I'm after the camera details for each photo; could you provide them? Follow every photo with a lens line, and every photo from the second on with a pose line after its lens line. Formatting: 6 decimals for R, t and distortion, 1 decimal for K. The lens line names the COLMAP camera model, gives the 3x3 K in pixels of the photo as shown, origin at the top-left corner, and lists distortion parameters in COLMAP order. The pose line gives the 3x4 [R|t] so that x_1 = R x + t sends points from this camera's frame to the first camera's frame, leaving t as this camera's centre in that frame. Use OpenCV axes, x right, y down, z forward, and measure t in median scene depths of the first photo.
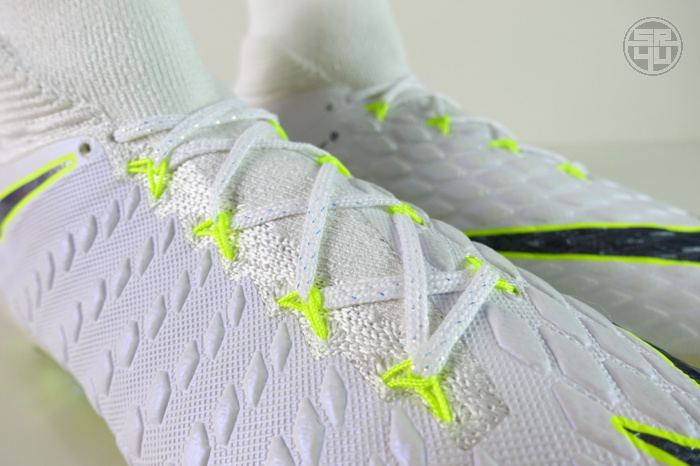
lens RADIAL K [[481.3, 0, 354.3], [0, 481.3, 234.8], [0, 0, 1]] dist [0.020881, -0.027655]
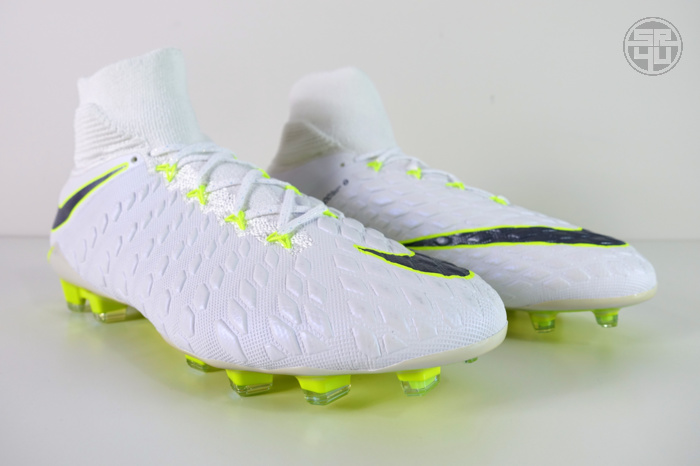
lens RADIAL K [[481.3, 0, 348.0], [0, 481.3, 235.4], [0, 0, 1]] dist [0.020881, -0.027655]
pose [[0.999397, 0.026501, 0.022446, 0.294268], [-0.020836, 0.974607, -0.222950, 0.579927], [-0.027785, 0.222348, 0.974571, -0.930011]]
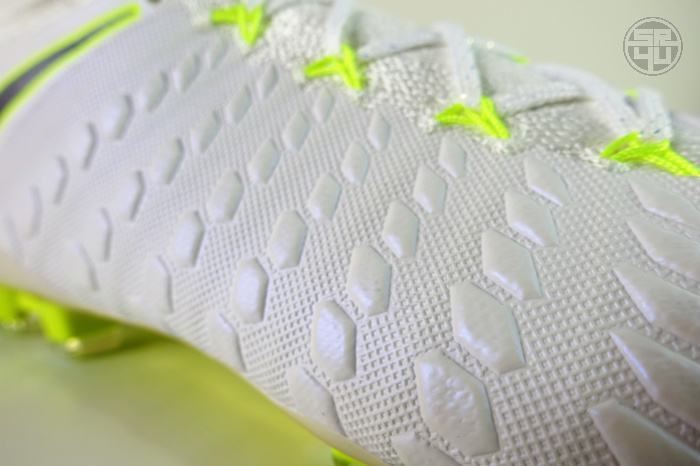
lens RADIAL K [[481.3, 0, 350.9], [0, 481.3, 234.3], [0, 0, 1]] dist [0.020881, -0.027655]
pose [[0.982401, -0.000608, 0.186783, -0.402901], [0.033430, 0.984421, -0.172622, 0.419011], [-0.183768, 0.175828, 0.967116, 0.199921]]
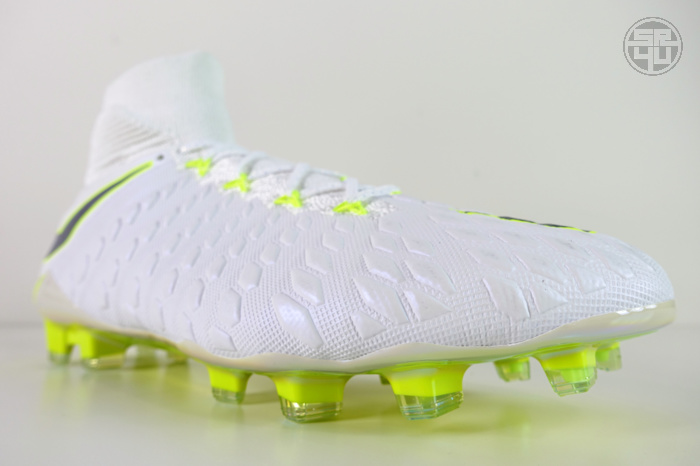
lens RADIAL K [[481.3, 0, 345.3], [0, 481.3, 233.1], [0, 0, 1]] dist [0.020881, -0.027655]
pose [[0.998765, 0.030791, 0.038988, 0.029518], [-0.008233, 0.876506, -0.481320, 0.916876], [-0.048994, 0.480404, 0.875678, -0.402442]]
